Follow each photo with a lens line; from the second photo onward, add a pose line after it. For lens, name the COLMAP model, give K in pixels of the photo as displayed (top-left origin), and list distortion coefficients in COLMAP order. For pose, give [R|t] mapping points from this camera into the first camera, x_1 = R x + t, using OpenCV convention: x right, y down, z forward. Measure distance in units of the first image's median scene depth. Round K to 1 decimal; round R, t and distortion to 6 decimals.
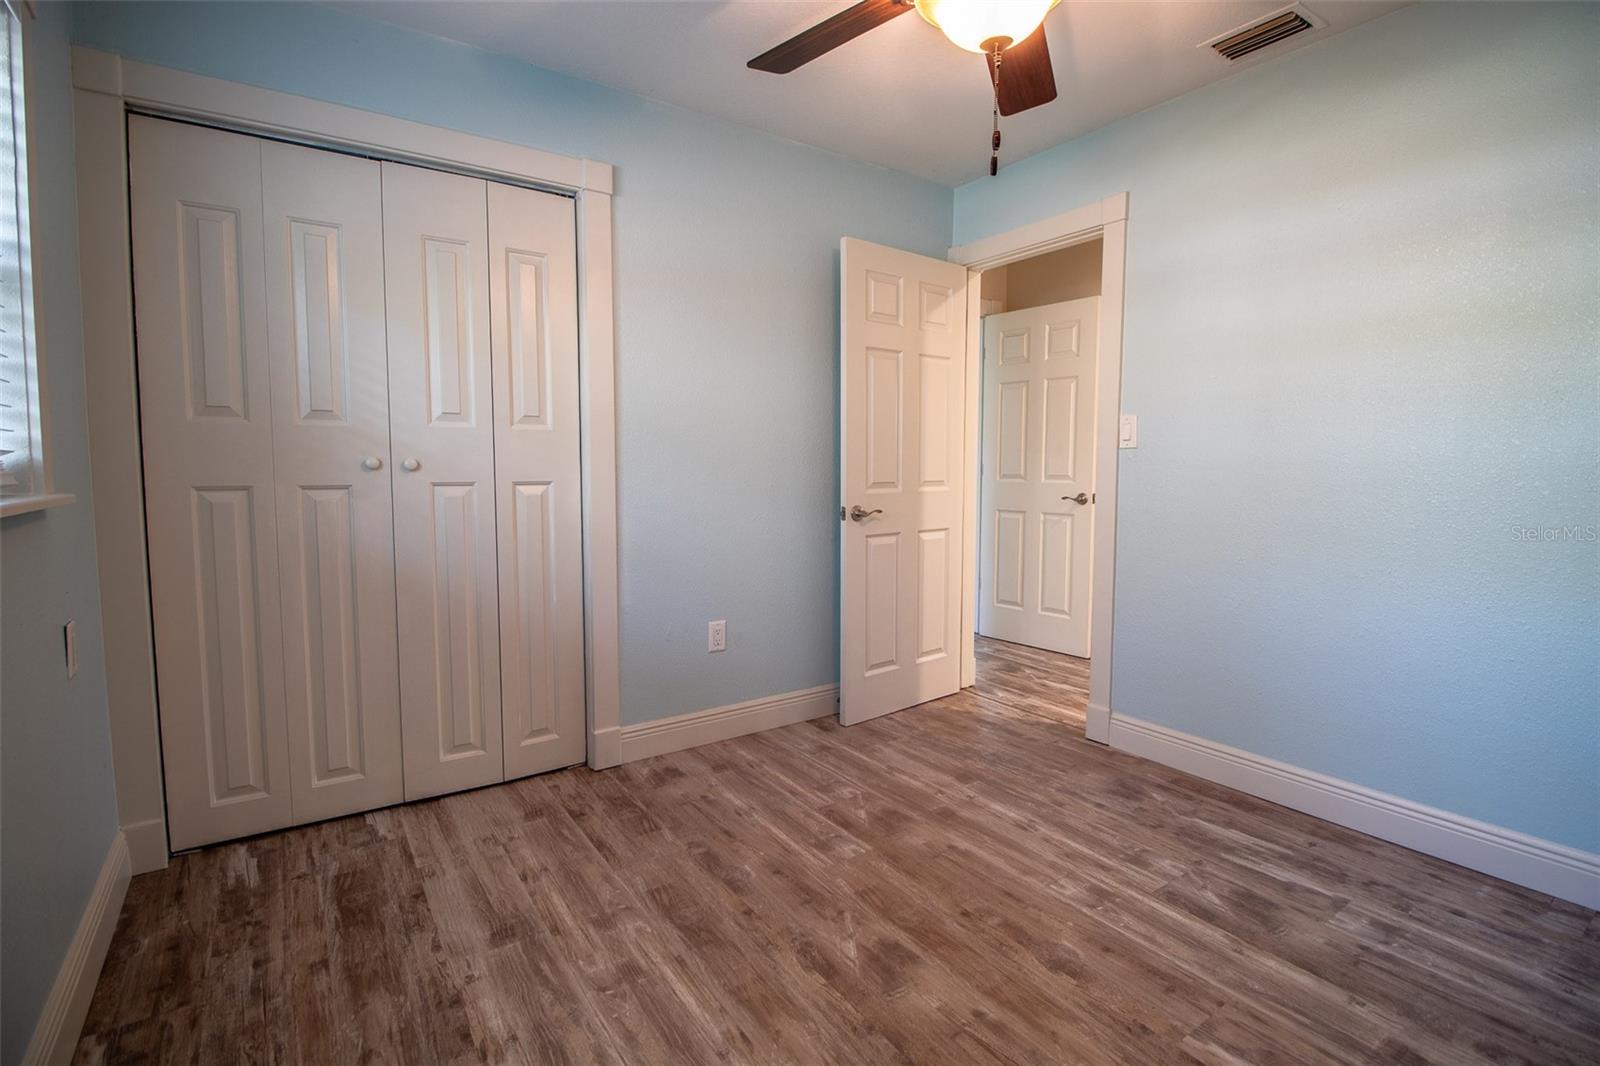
lens RADIAL K [[763.4, 0, 830.6], [0, 763.4, 524.0], [0, 0, 1]] dist [0.002298, -0.014245]
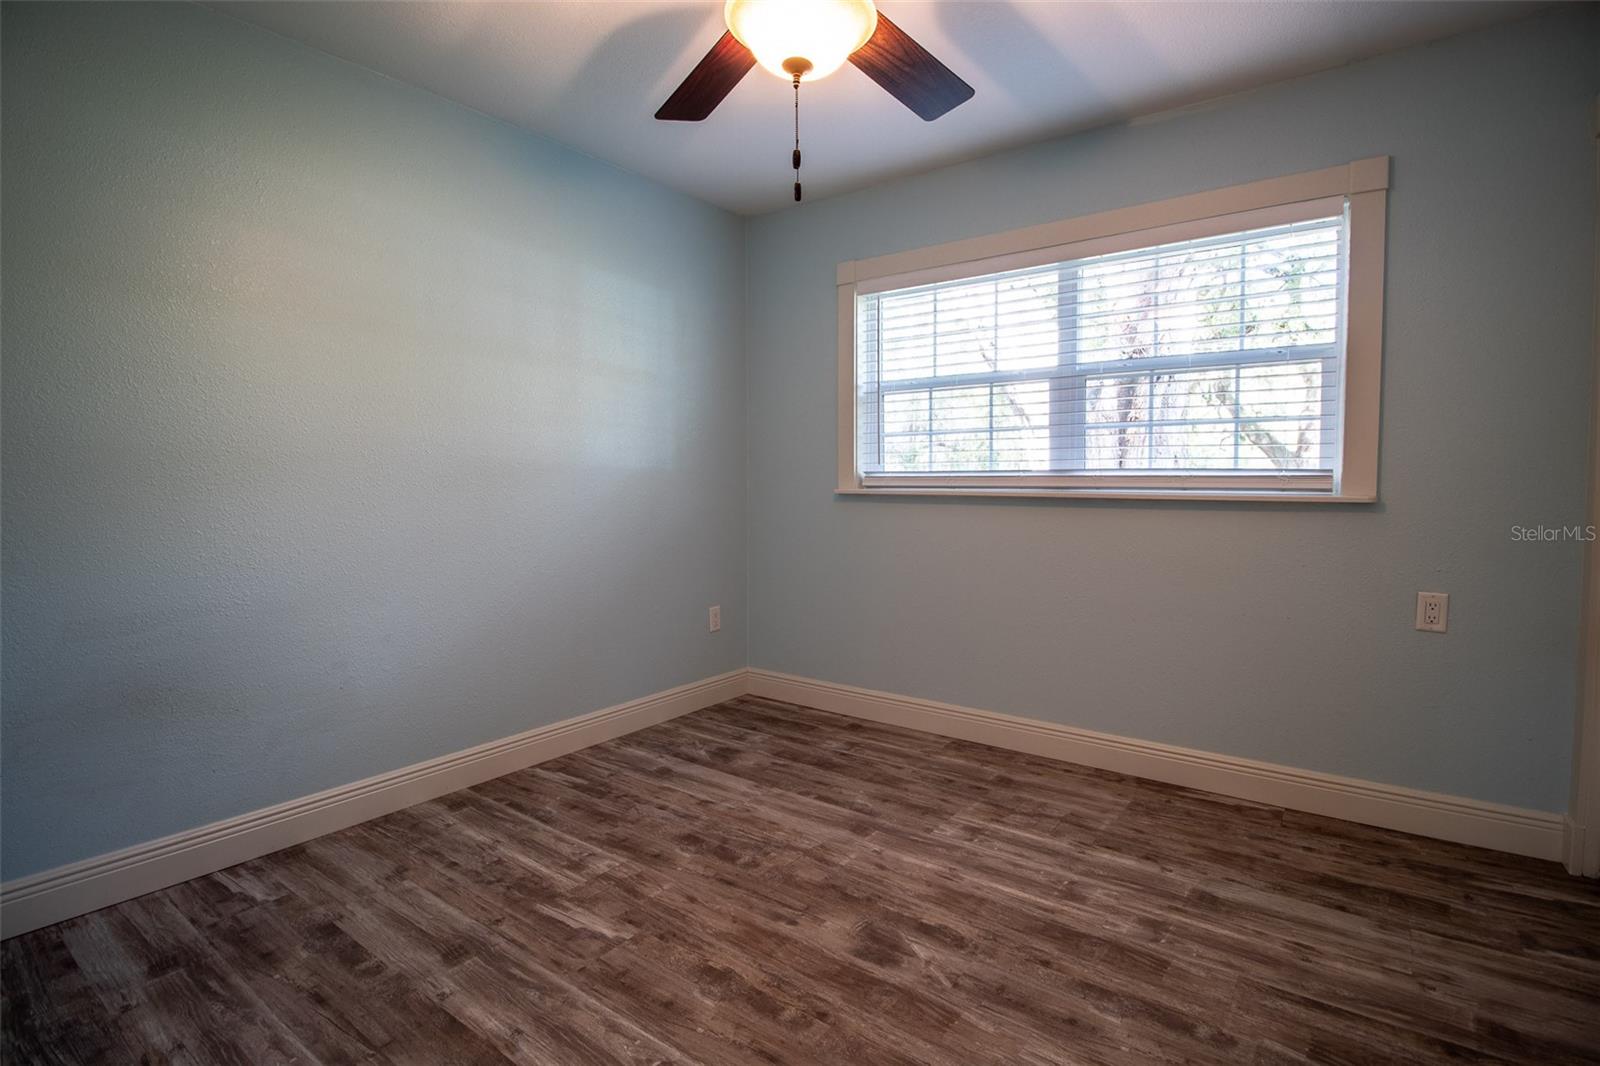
lens RADIAL K [[763.4, 0, 830.6], [0, 763.4, 524.0], [0, 0, 1]] dist [0.002298, -0.014245]
pose [[-0.947615, 0.018288, -0.318890, 0.467965], [-0.027588, 0.989942, 0.138755, -0.156437], [0.318220, 0.140284, -0.937580, 1.883724]]
